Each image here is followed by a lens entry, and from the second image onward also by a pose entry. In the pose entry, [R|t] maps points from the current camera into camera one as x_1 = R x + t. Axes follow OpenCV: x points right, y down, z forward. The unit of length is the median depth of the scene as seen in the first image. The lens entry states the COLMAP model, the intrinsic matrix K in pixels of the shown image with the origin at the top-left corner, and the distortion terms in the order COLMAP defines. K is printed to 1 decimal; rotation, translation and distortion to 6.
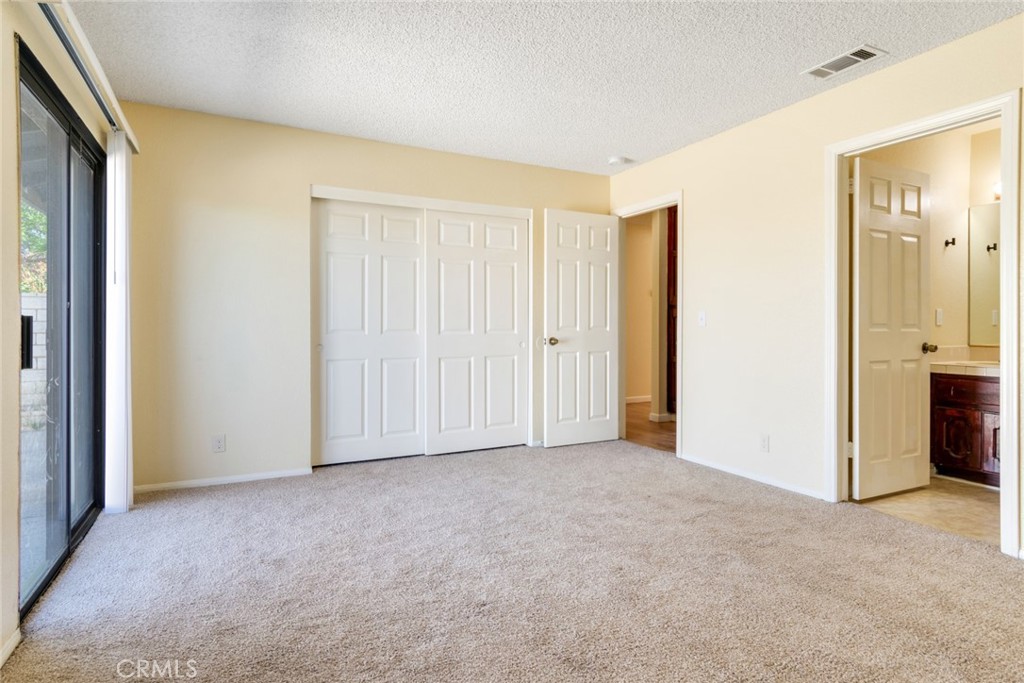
lens RADIAL K [[547.2, 0, 511.4], [0, 547.2, 333.6], [0, 0, 1]] dist [0.007391, 0.000675]
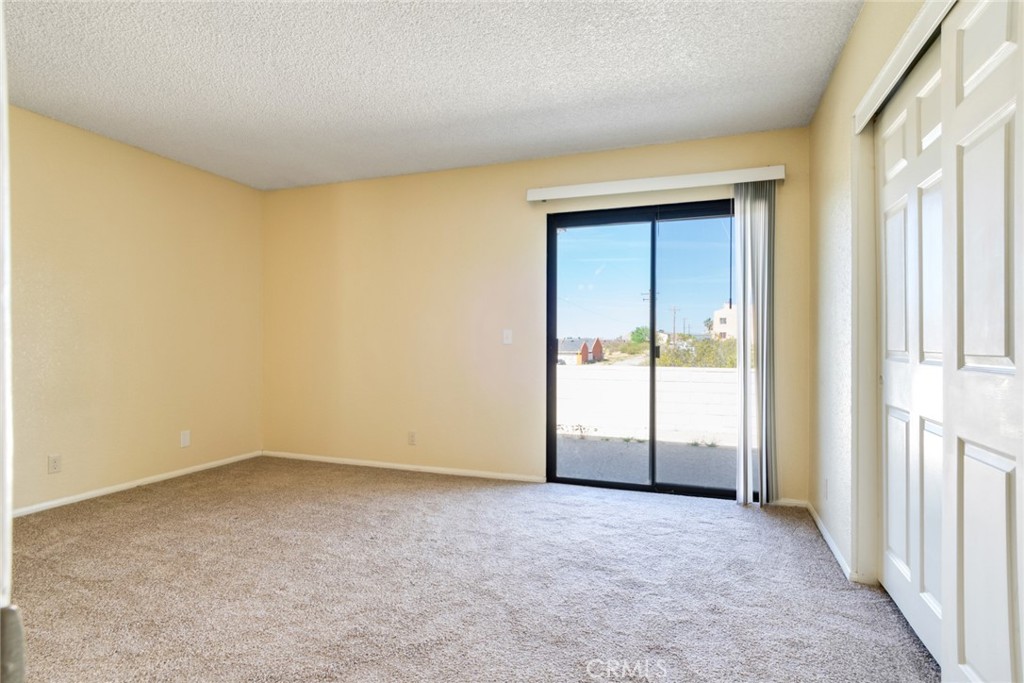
lens RADIAL K [[547.2, 0, 512.5], [0, 547.2, 338.7], [0, 0, 1]] dist [0.007391, 0.000675]
pose [[-0.734953, 0.002908, -0.678112, 0.418220], [-0.006307, 0.999918, 0.011124, -0.021863], [0.678089, 0.012453, -0.734875, 1.537872]]
